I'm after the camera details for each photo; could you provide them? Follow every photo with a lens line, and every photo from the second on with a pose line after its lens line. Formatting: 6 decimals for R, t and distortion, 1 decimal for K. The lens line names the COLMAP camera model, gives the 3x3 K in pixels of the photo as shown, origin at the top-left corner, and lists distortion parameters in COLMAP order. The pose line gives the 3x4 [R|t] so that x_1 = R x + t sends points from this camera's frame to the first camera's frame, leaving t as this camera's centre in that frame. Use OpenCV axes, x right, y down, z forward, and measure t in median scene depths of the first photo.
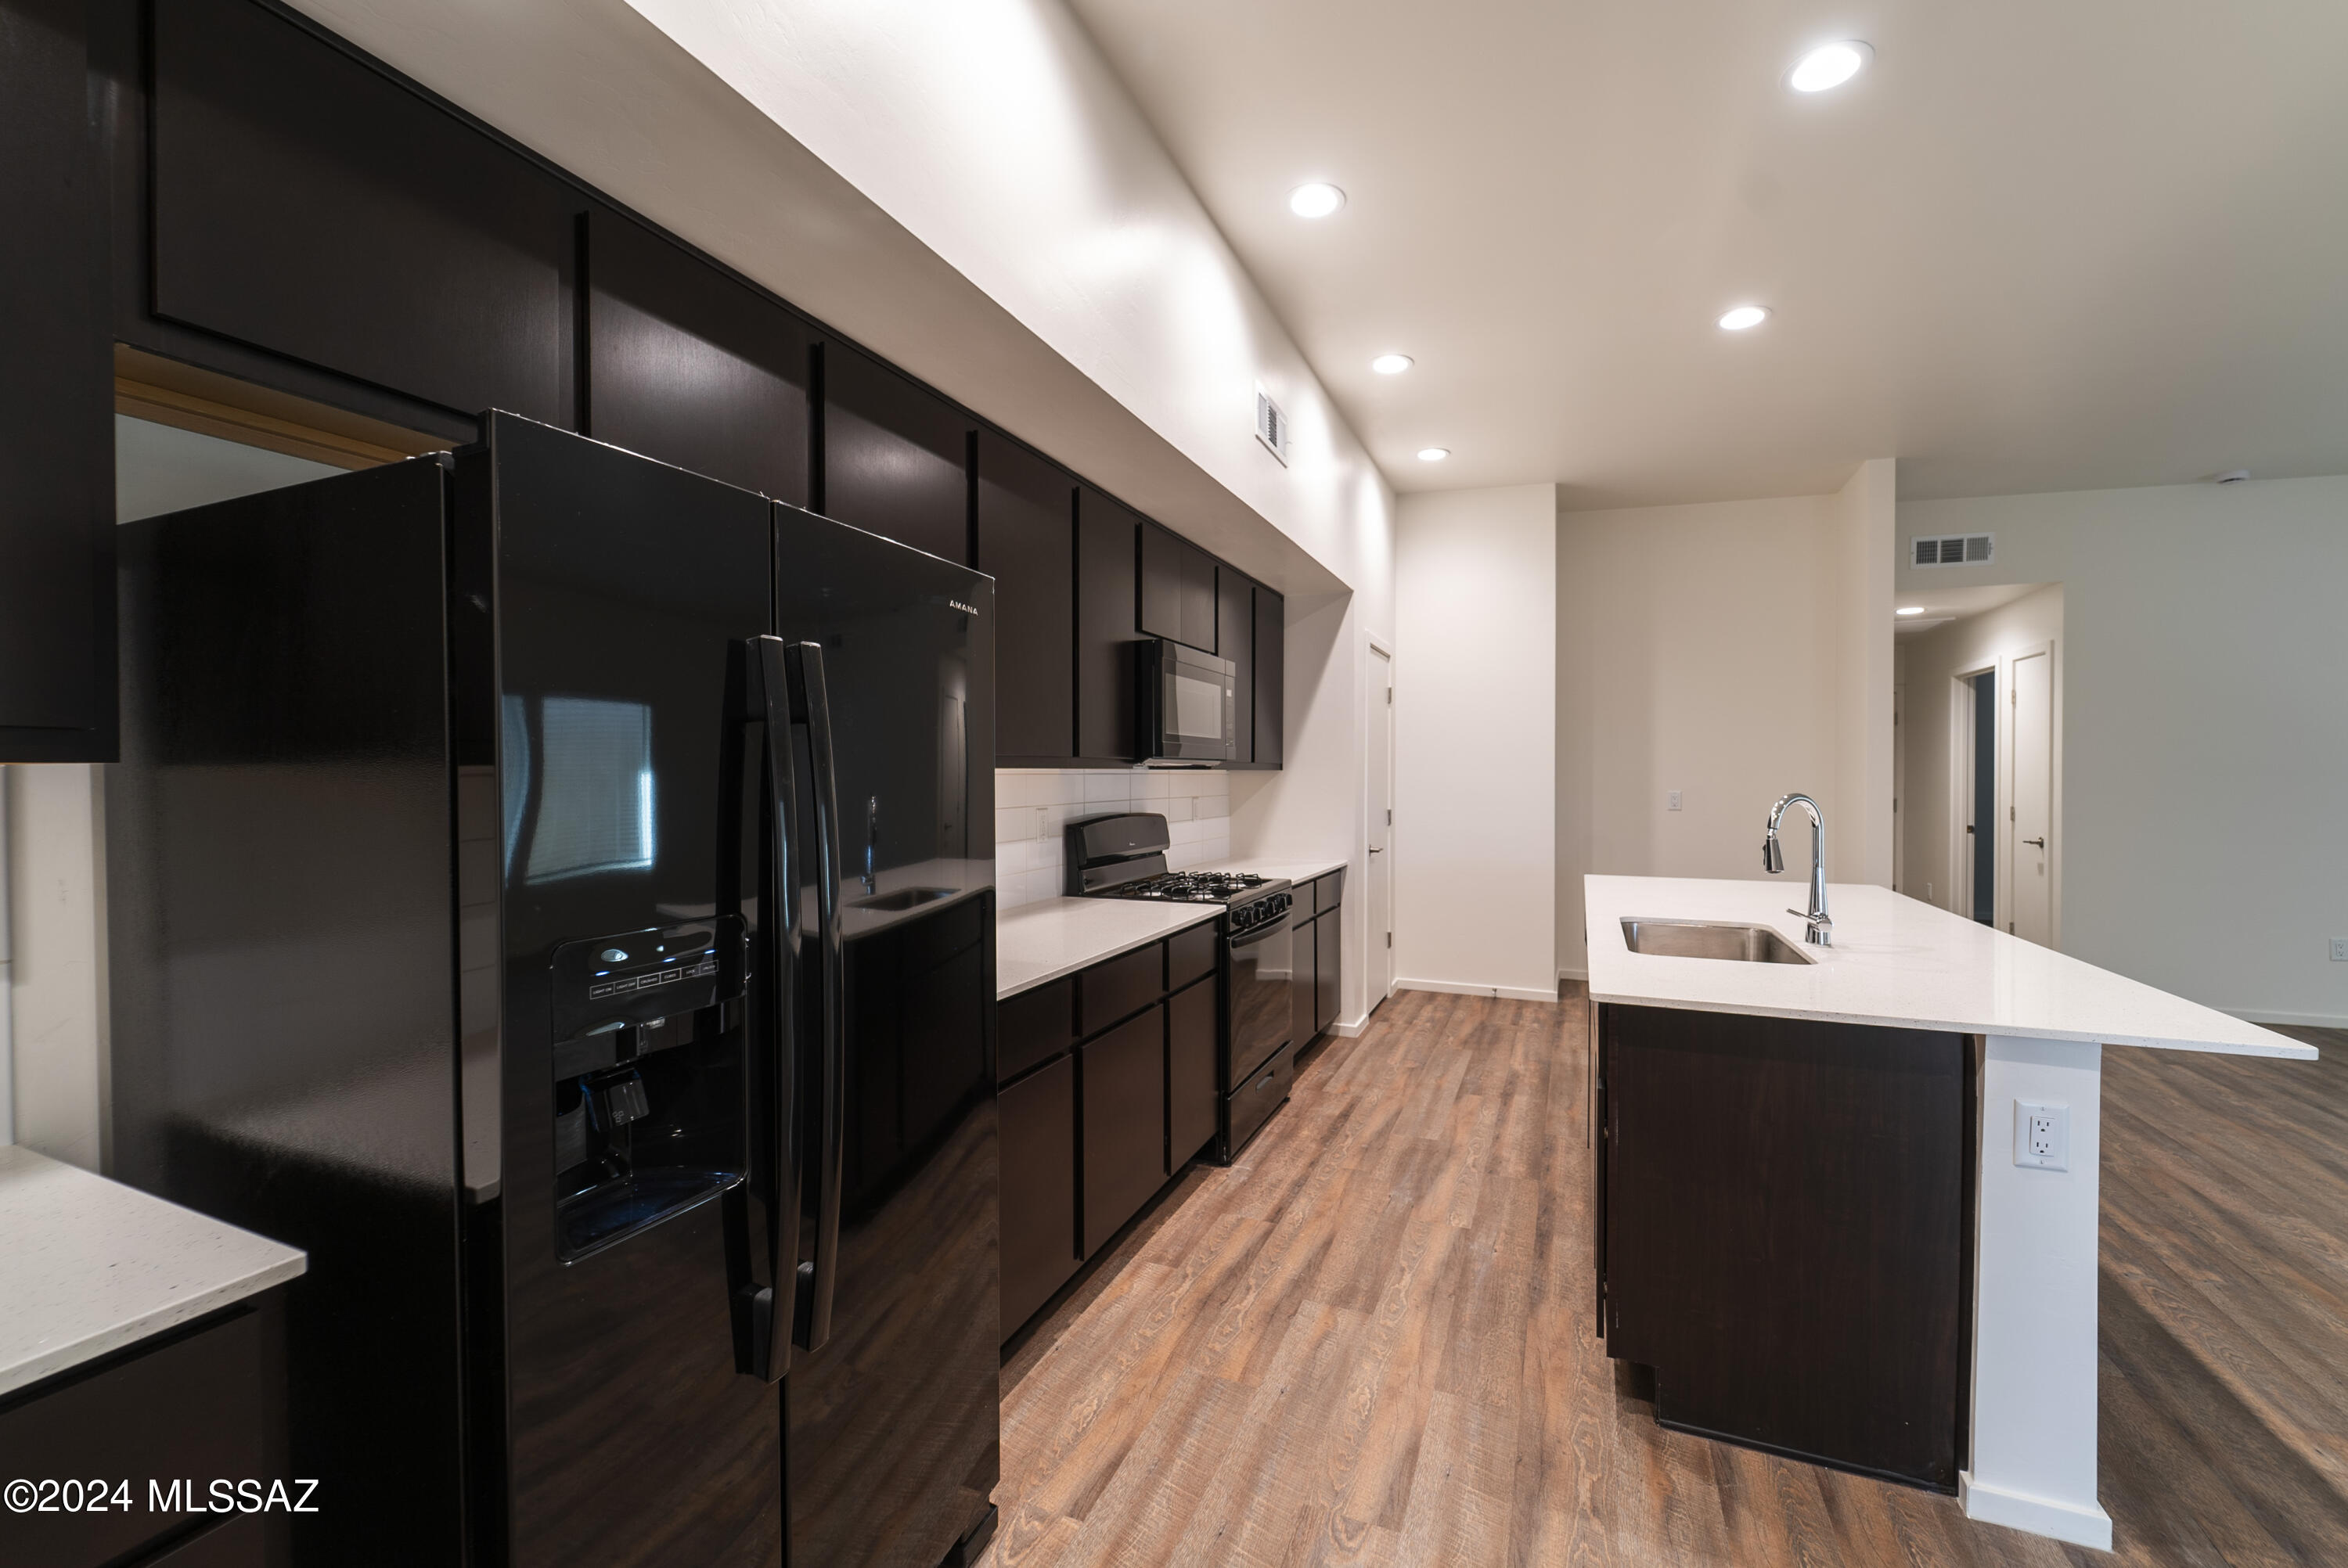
lens RADIAL K [[944.6, 0, 1174.0], [0, 944.6, 784.0], [0, 0, 1]] dist [0.000645, 0.000018]
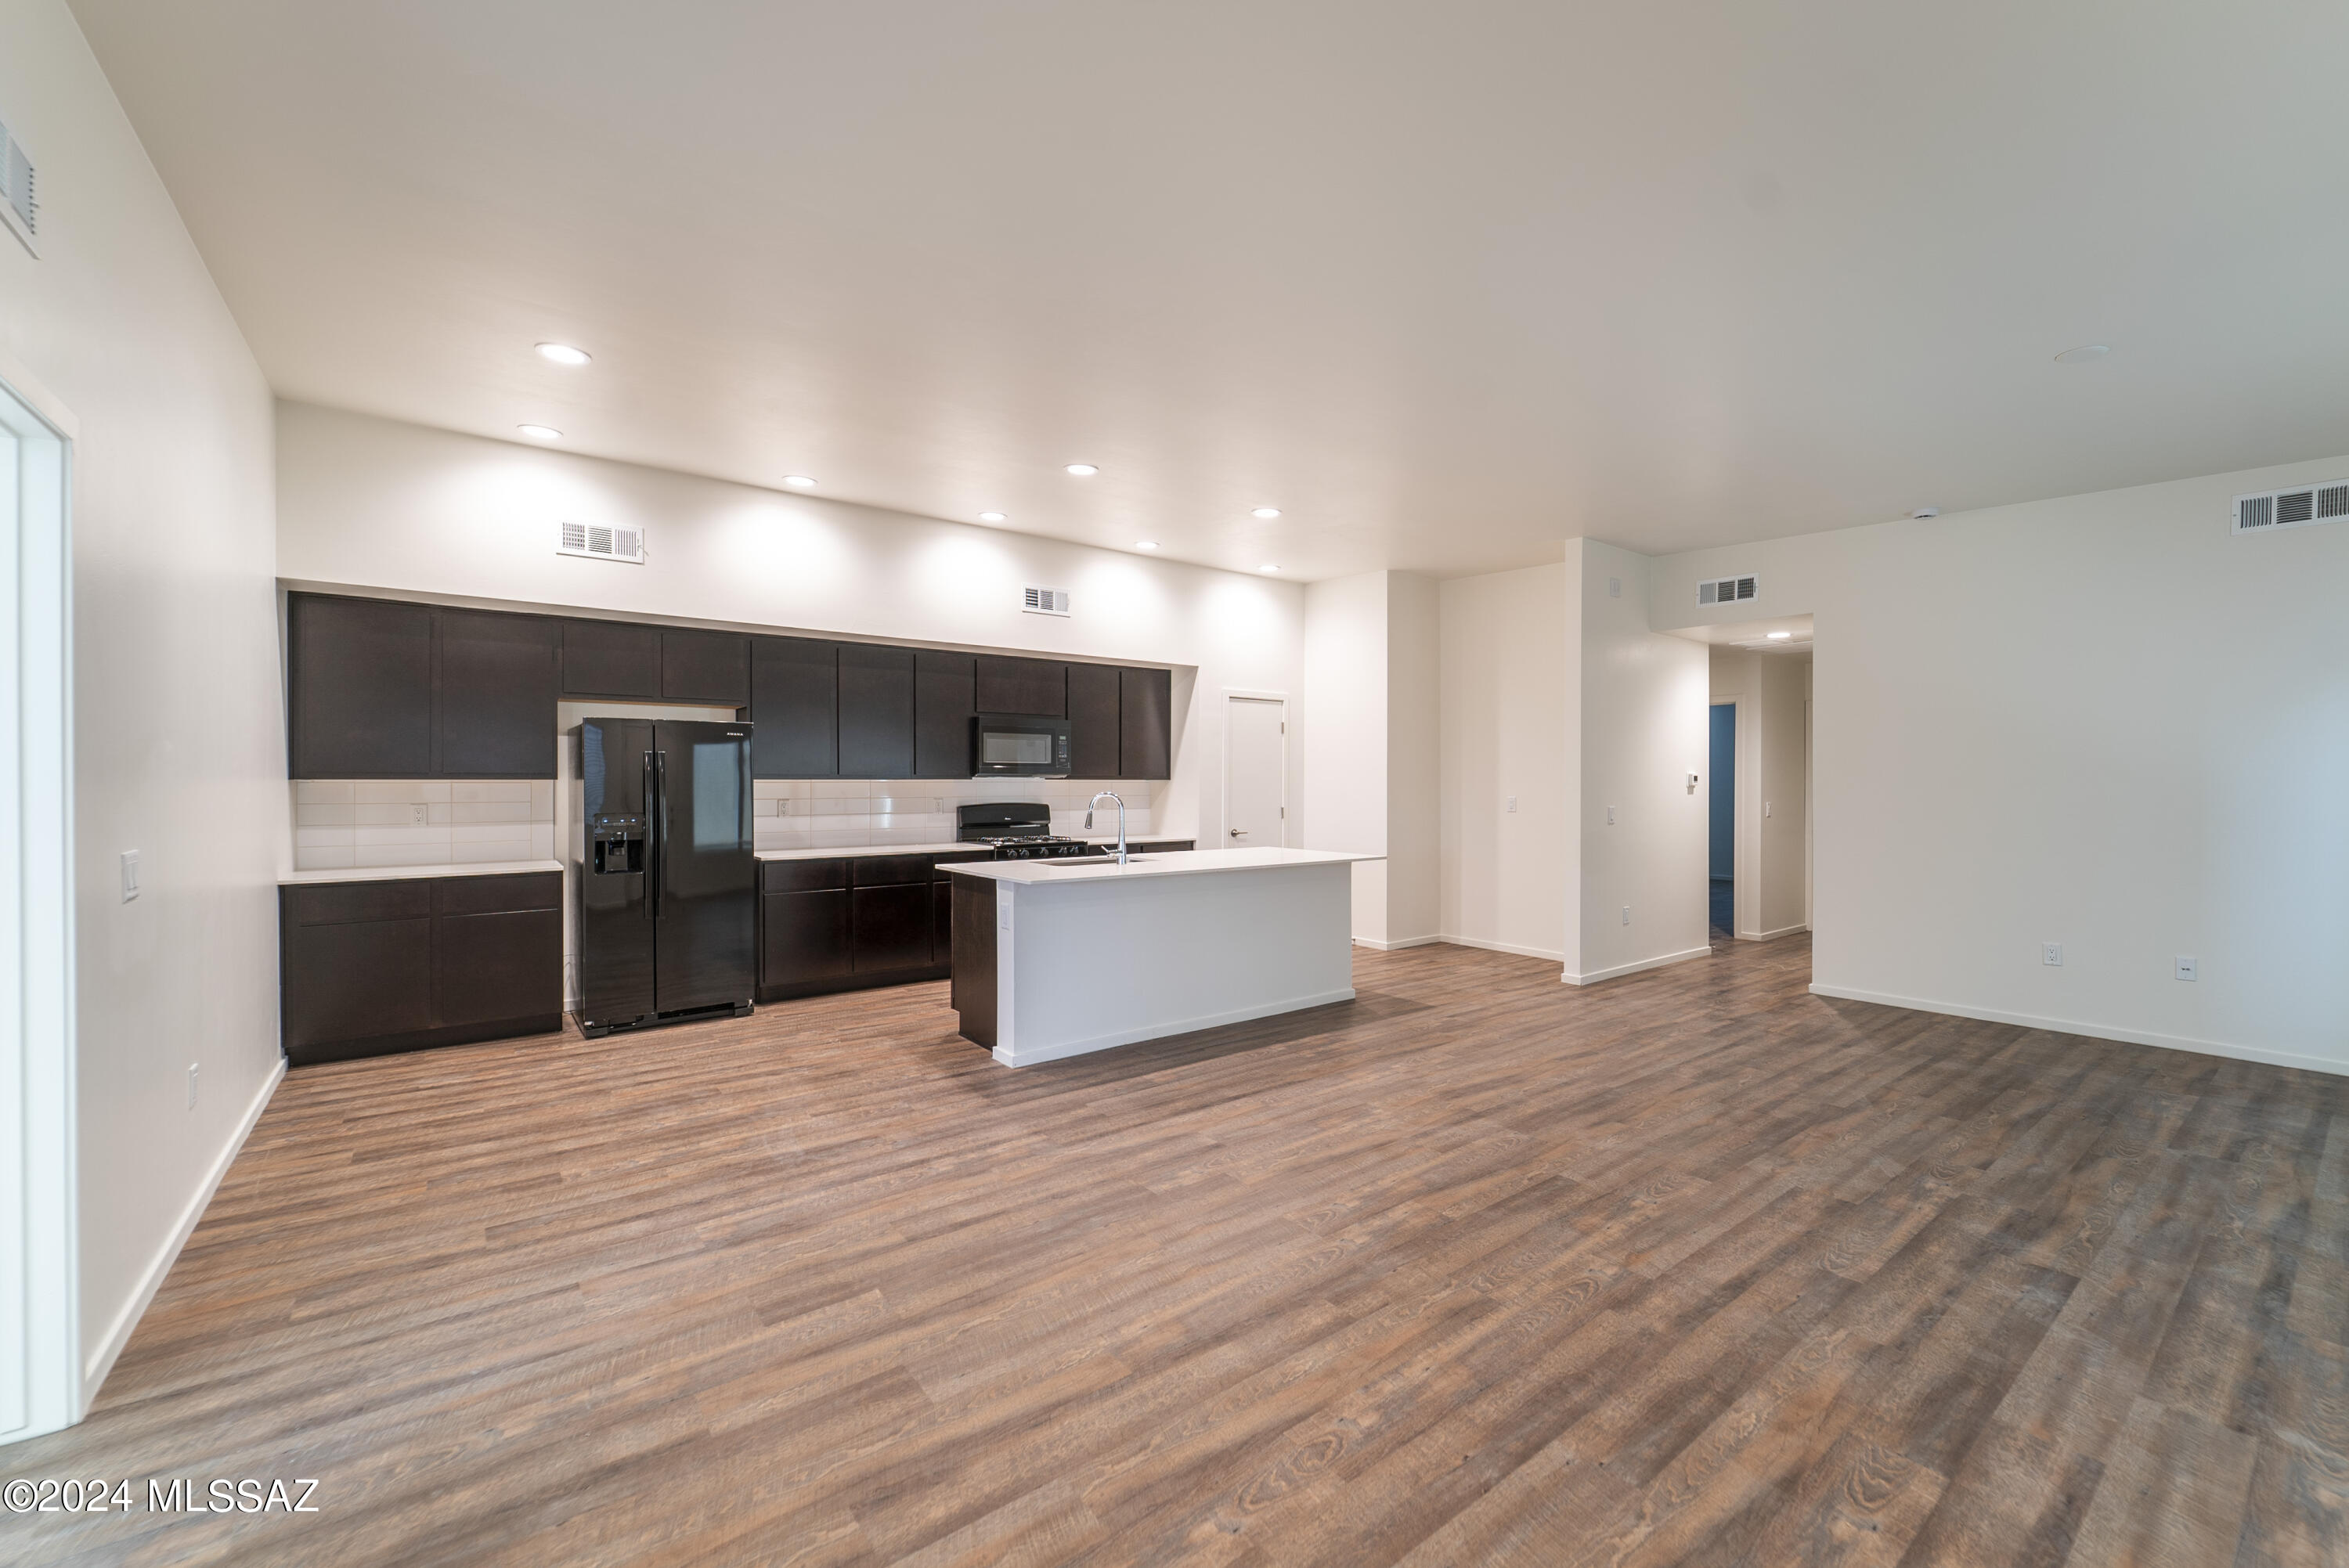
lens RADIAL K [[940.7, 0, 1174.5], [0, 940.7, 784.0], [0, 0, 1]] dist [-0.002254, -0.000651]
pose [[0.869373, 0.002465, -0.494151, 1.301728], [-0.007022, 0.999948, -0.007367, 0.004051], [0.494107, 0.009875, 0.869345, -0.540523]]
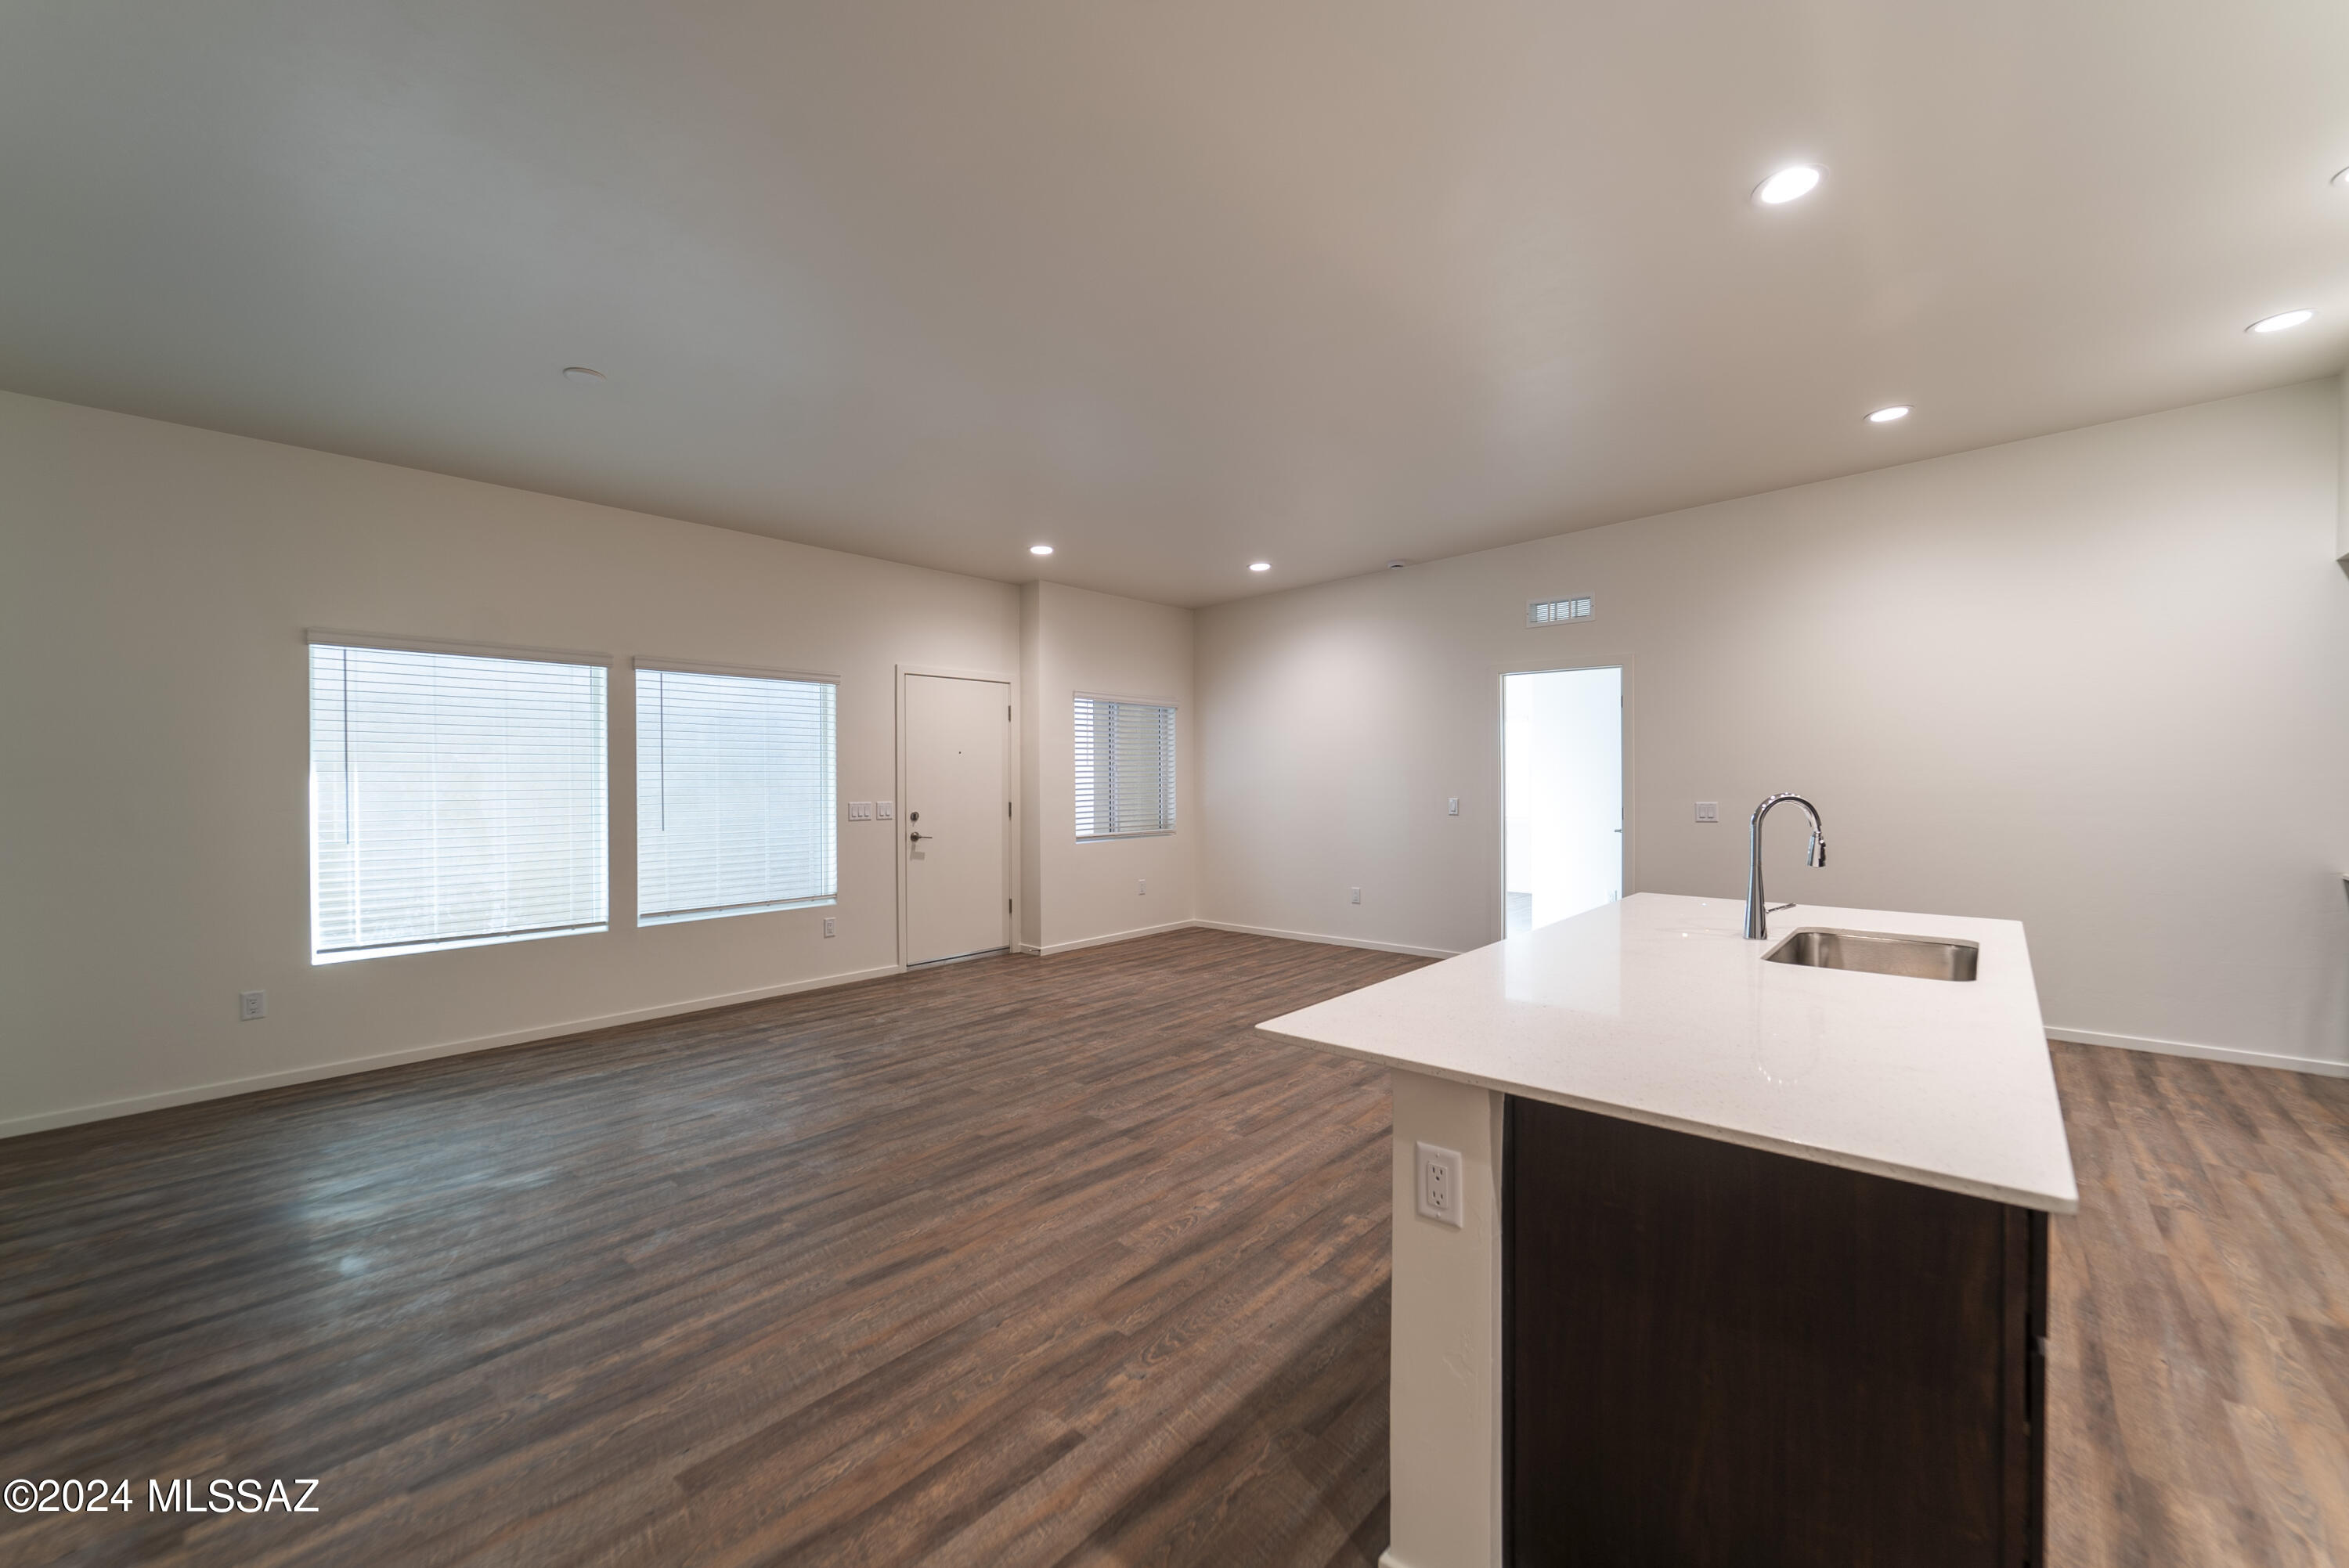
lens RADIAL K [[940.7, 0, 1174.5], [0, 940.7, 784.0], [0, 0, 1]] dist [-0.002254, -0.000651]
pose [[-0.952137, 0.001927, 0.305666, 0.698618], [0.007569, 0.999822, 0.017273, -0.017263], [-0.305578, 0.018760, -0.951982, 1.560802]]
